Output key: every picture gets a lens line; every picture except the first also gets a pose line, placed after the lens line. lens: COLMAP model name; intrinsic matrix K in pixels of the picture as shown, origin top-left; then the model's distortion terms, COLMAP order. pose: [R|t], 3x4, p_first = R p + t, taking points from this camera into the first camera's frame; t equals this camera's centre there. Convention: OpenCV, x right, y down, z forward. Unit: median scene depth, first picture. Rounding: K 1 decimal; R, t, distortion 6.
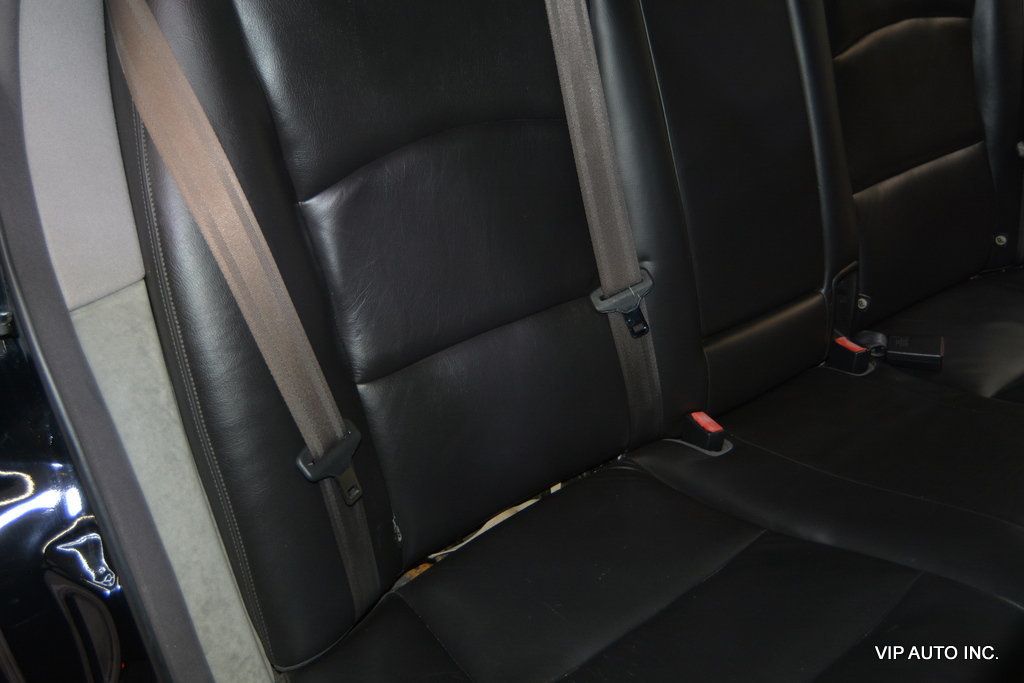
lens RADIAL K [[897.6, 0, 512.9], [0, 897.6, 340.4], [0, 0, 1]] dist [-0.007182, 0.044467]
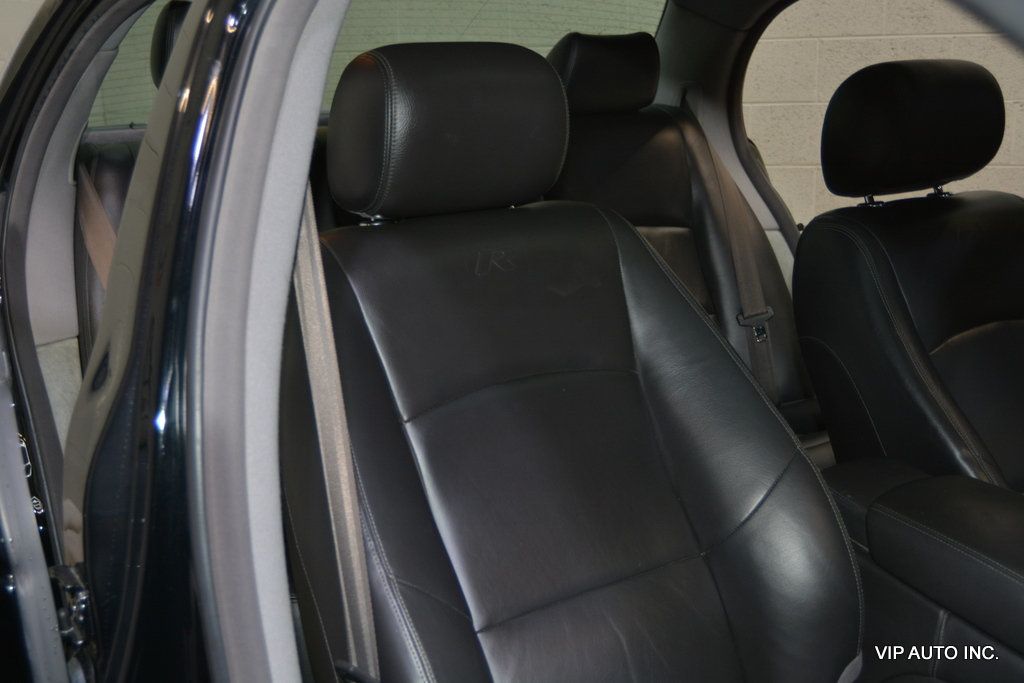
lens RADIAL K [[1191.7, 0, 516.2], [0, 1191.7, 347.2], [0, 0, 1]] dist [-0.005516, 0.000000]
pose [[0.998843, -0.008358, -0.047367, 0.473316], [-0.007857, 0.943207, -0.332112, 0.604782], [0.047453, 0.332099, 0.942050, -0.978682]]
